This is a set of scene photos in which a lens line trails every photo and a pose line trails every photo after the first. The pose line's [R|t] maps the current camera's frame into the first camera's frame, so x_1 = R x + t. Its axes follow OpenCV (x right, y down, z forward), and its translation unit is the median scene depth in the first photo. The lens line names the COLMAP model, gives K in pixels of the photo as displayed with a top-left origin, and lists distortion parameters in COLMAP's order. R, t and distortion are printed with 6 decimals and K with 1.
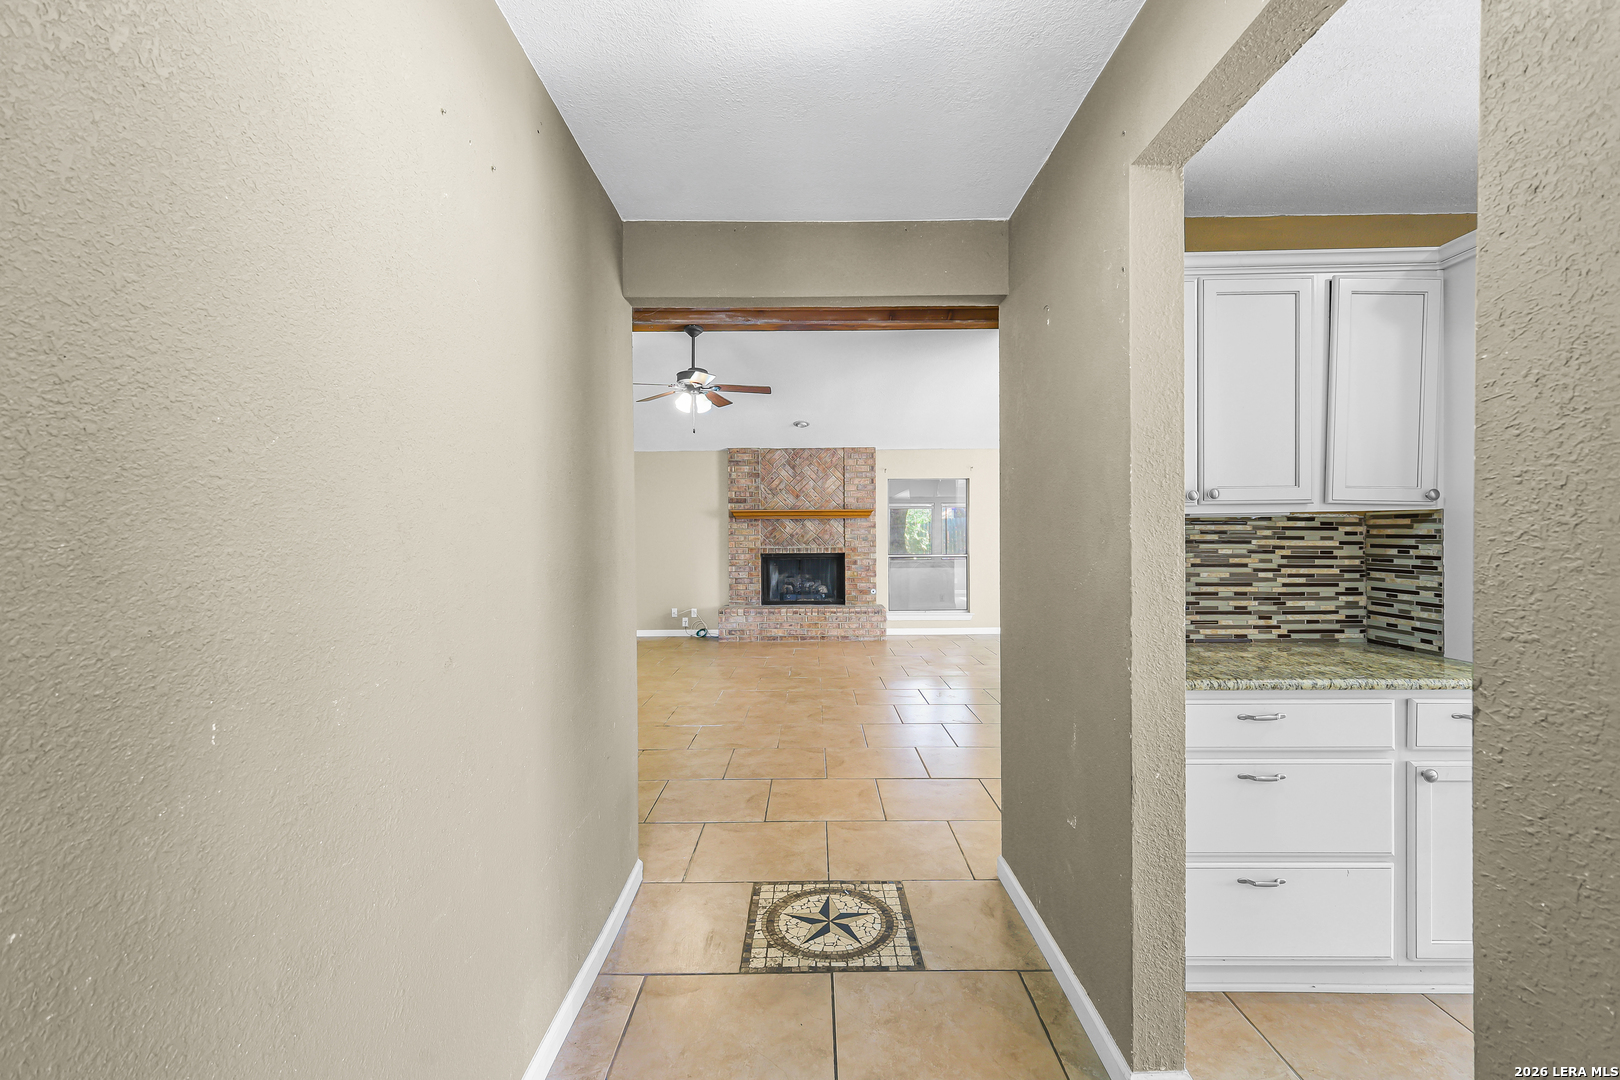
lens RADIAL K [[707.1, 0, 812.8], [0, 707.1, 513.6], [0, 0, 1]] dist [0.002817, 0.000479]
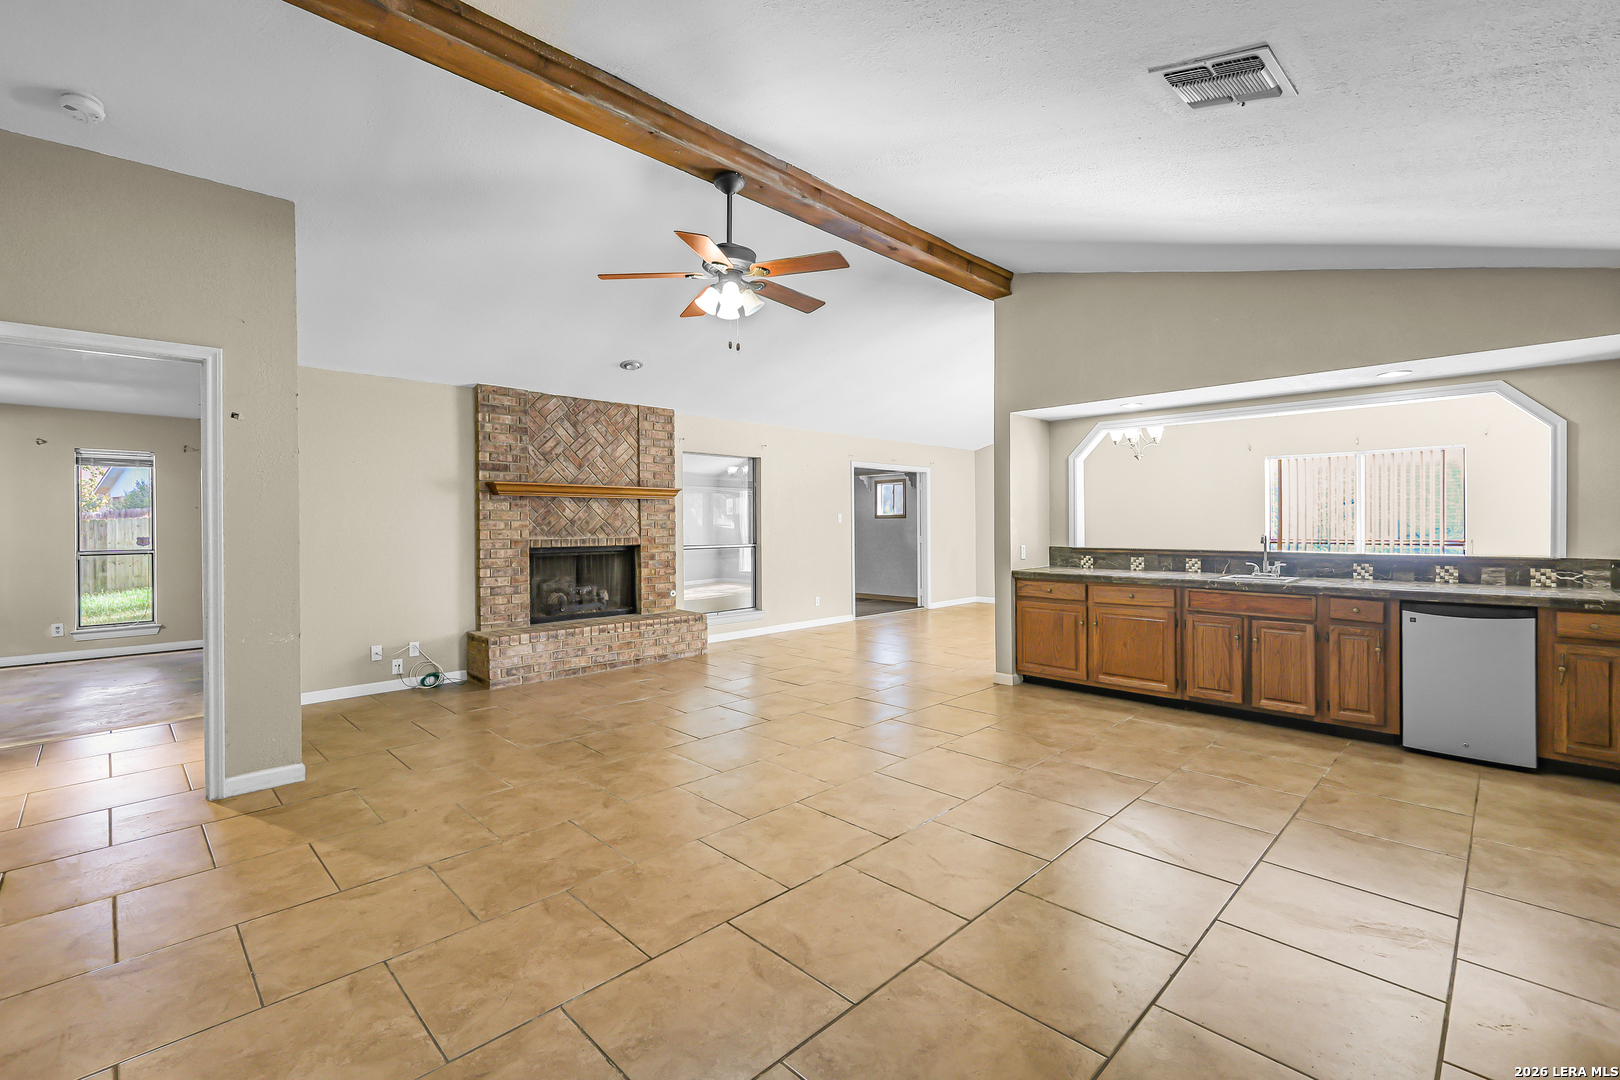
lens RADIAL K [[707.1, 0, 812.8], [0, 707.1, 513.6], [0, 0, 1]] dist [0.002817, 0.000479]
pose [[0.703983, 0.012965, 0.710099, -0.360067], [-0.023671, 0.999706, 0.005214, 0.013853], [-0.709823, -0.020480, 0.704083, 0.337291]]
